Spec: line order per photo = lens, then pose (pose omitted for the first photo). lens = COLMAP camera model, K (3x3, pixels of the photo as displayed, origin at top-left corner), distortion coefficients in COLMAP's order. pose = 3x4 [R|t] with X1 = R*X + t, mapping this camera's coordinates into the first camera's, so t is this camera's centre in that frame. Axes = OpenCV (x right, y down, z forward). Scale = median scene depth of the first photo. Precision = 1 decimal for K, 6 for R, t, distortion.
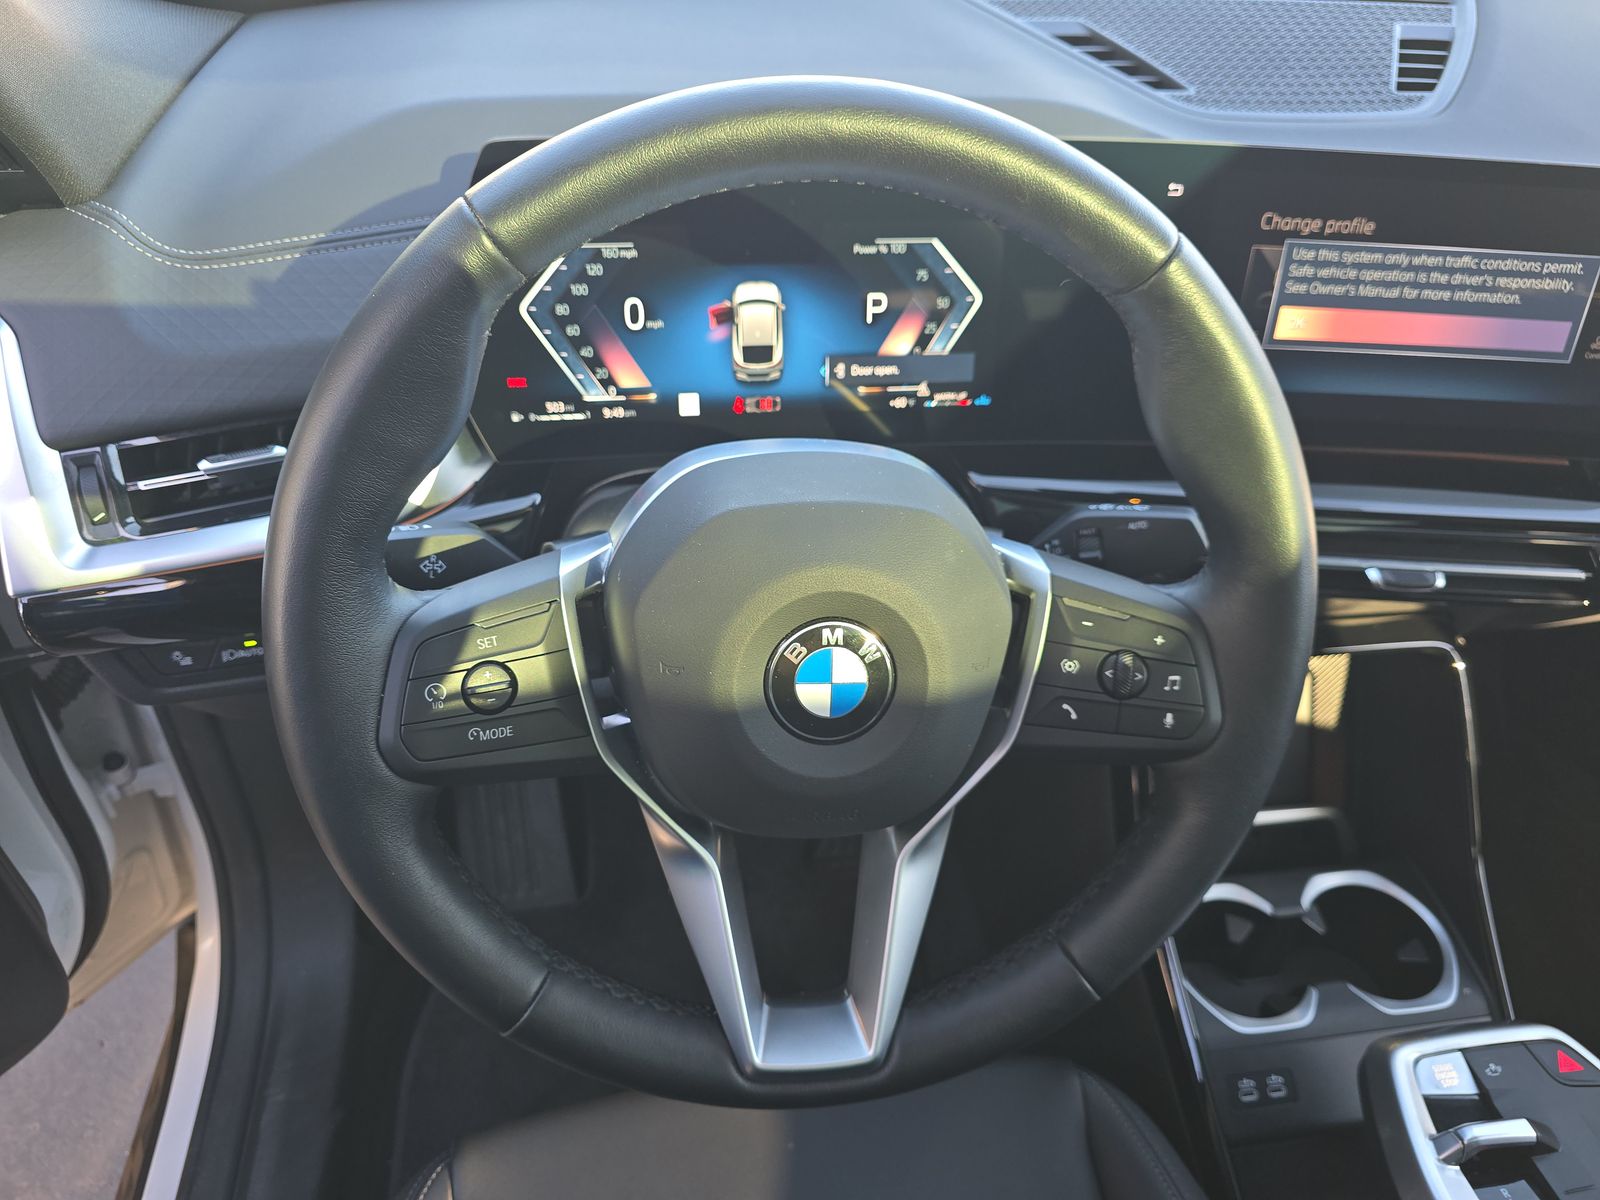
lens RADIAL K [[1104.8, 0, 803.9], [0, 1104.8, 619.5], [0, 0, 1]] dist [0.035839, -0.048499]
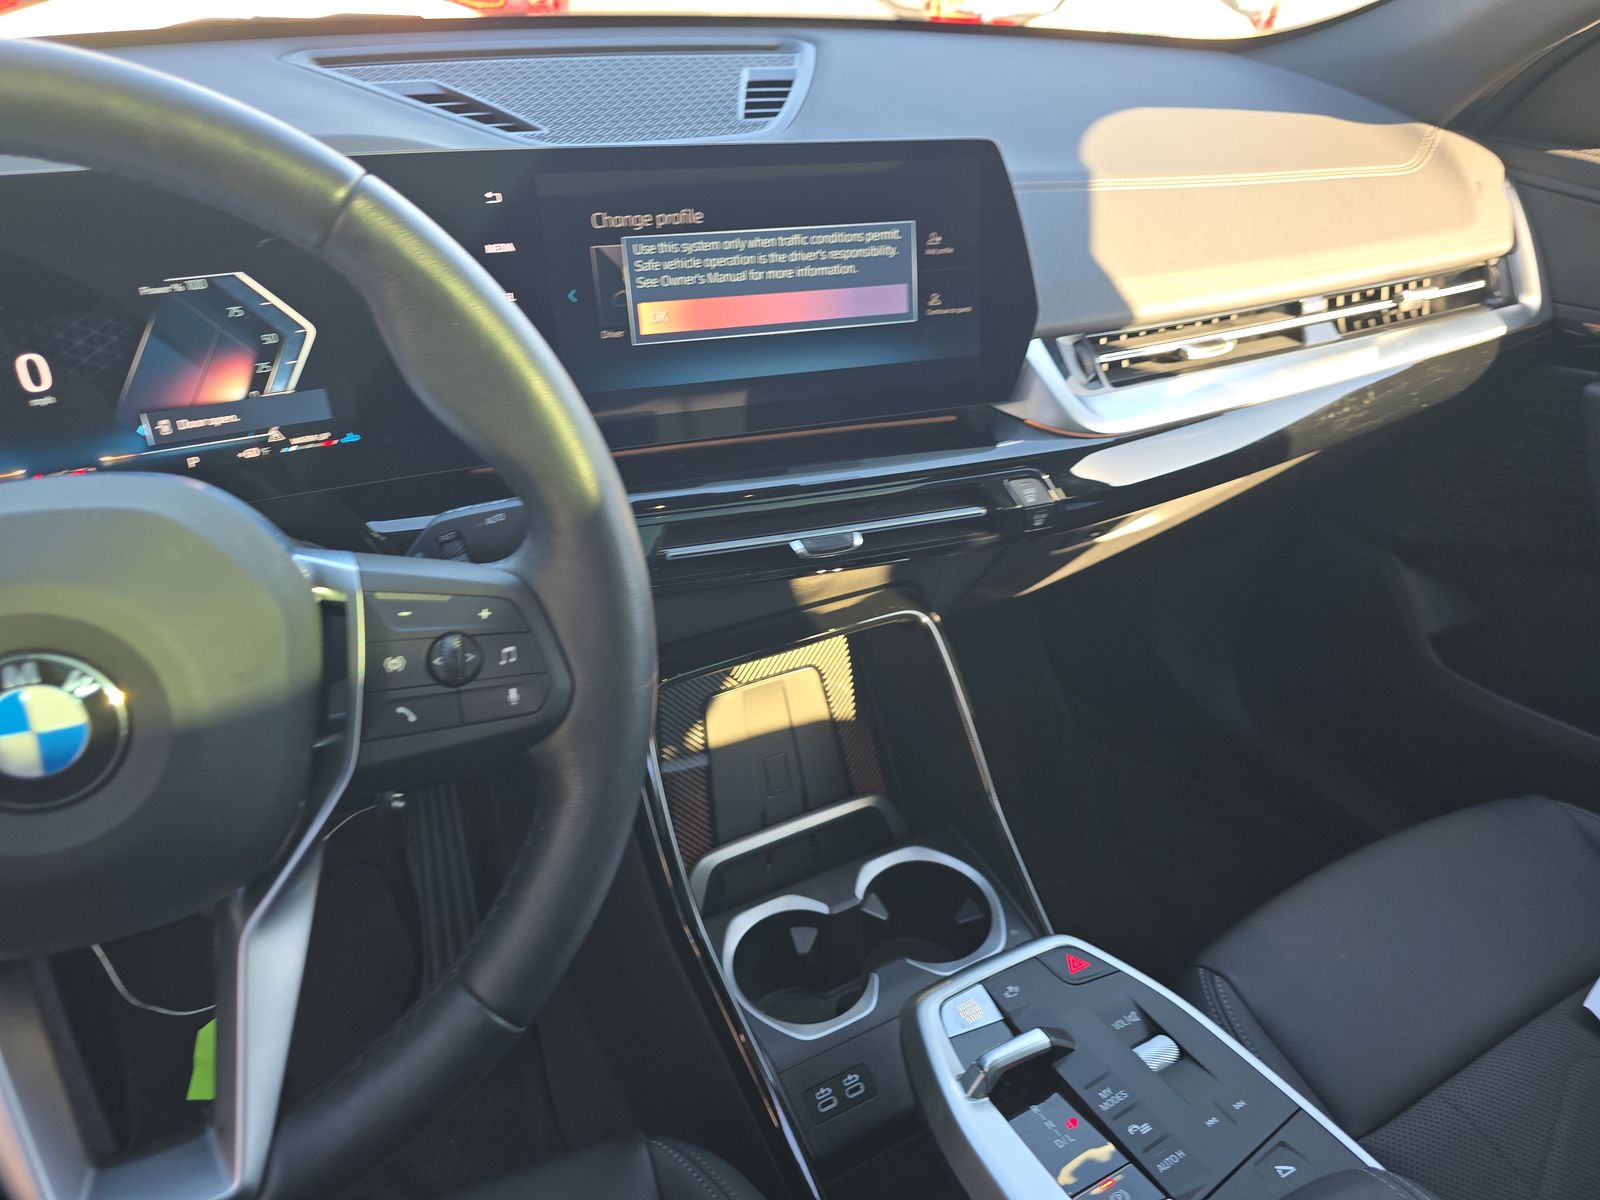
lens RADIAL K [[1104.8, 0, 803.9], [0, 1104.8, 619.5], [0, 0, 1]] dist [0.035839, -0.048499]
pose [[0.936140, -0.204329, 0.286165, 0.225616], [0.238141, 0.967196, -0.088437, 0.123627], [-0.258708, 0.150938, 0.954090, 0.043886]]
